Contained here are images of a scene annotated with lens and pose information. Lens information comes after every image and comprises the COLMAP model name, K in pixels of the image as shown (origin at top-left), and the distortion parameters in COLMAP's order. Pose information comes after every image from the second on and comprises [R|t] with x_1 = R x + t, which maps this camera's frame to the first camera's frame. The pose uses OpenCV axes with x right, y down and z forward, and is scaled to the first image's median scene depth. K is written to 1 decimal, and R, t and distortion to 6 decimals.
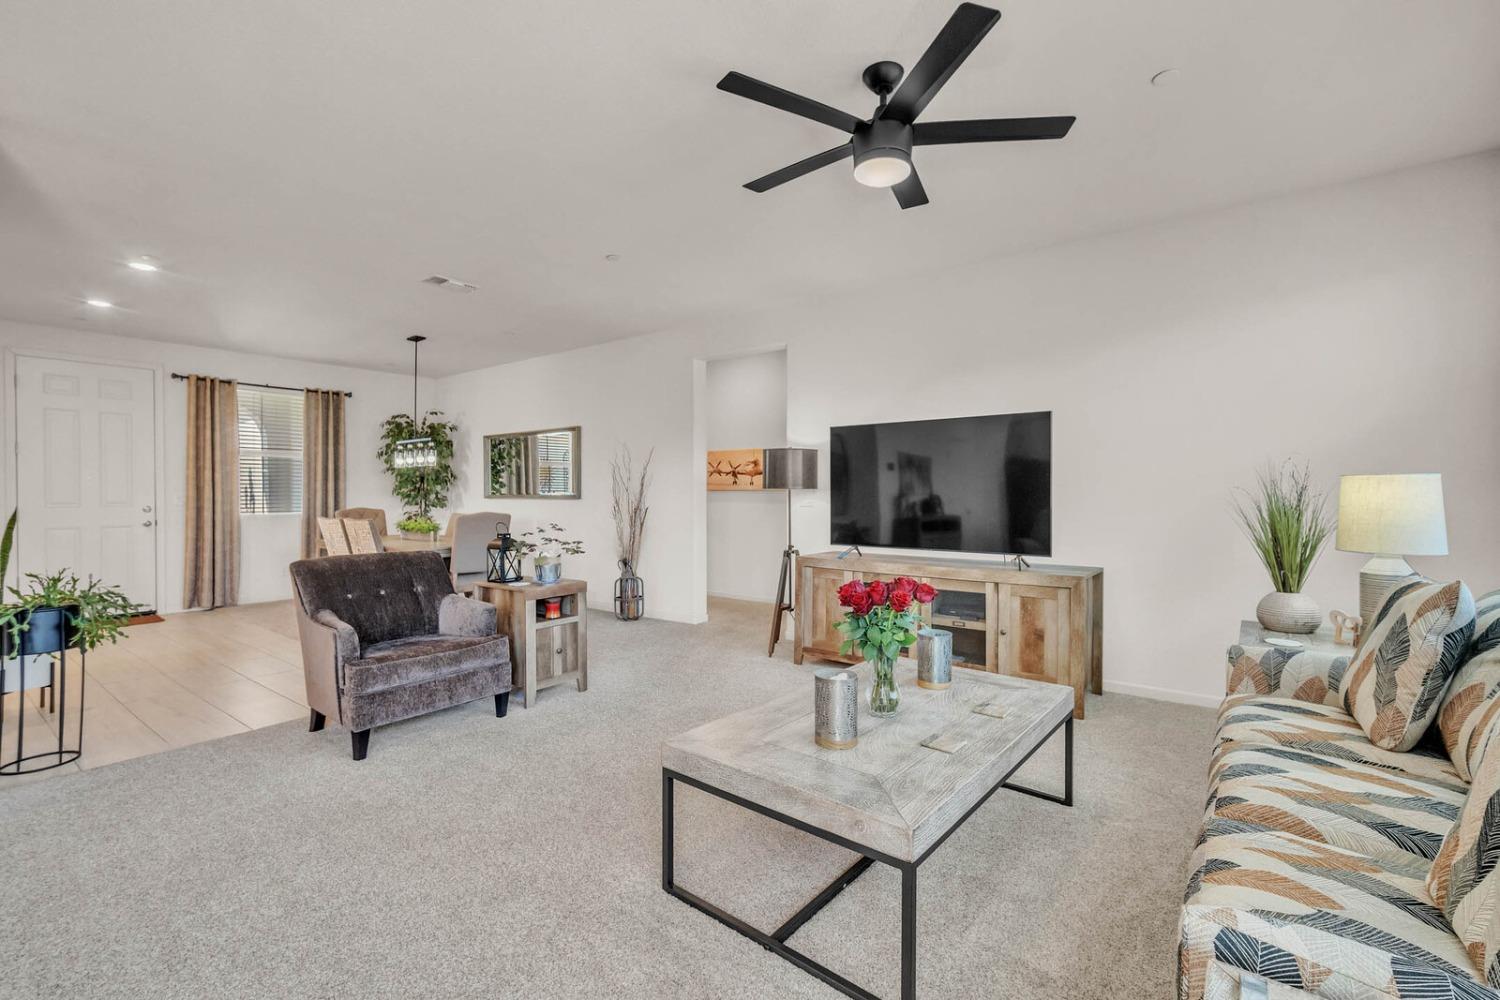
lens RADIAL K [[654.3, 0, 750.3], [0, 654.3, 487.3], [0, 0, 1]] dist [0.001527, 0.000244]
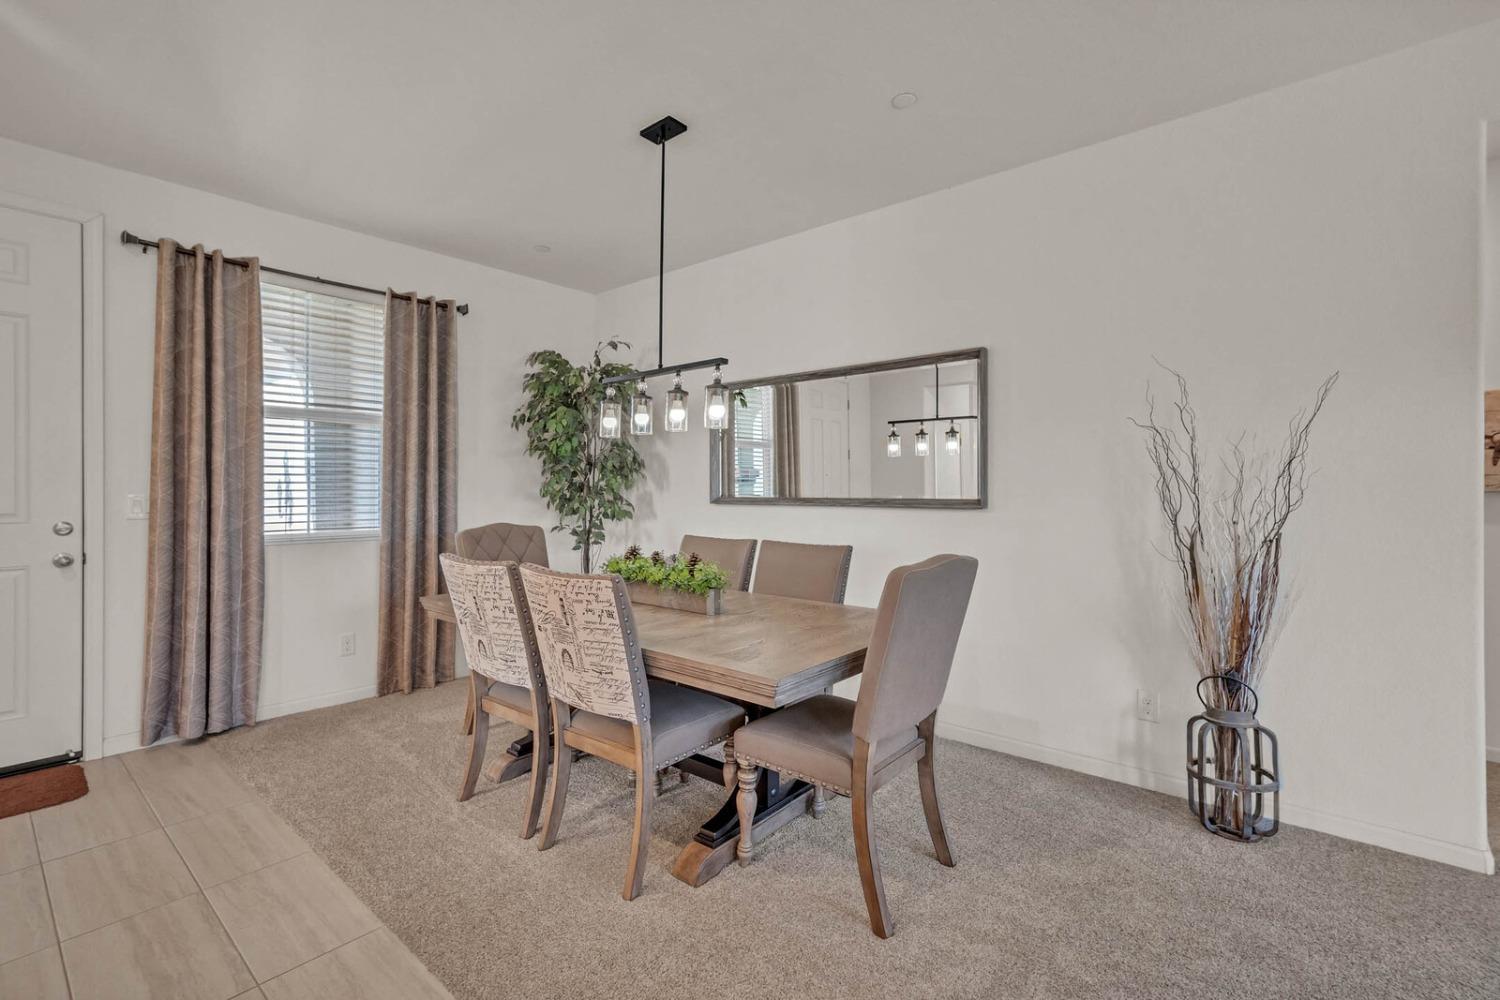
lens RADIAL K [[673.1, 0, 750.4], [0, 673.1, 476.4], [0, 0, 1]] dist [0.001087, -0.000131]
pose [[0.998689, 0.000971, -0.051183, -0.401945], [-0.001574, 0.999930, -0.011748, 0.001783], [0.051168, 0.011814, 0.998620, 0.531345]]
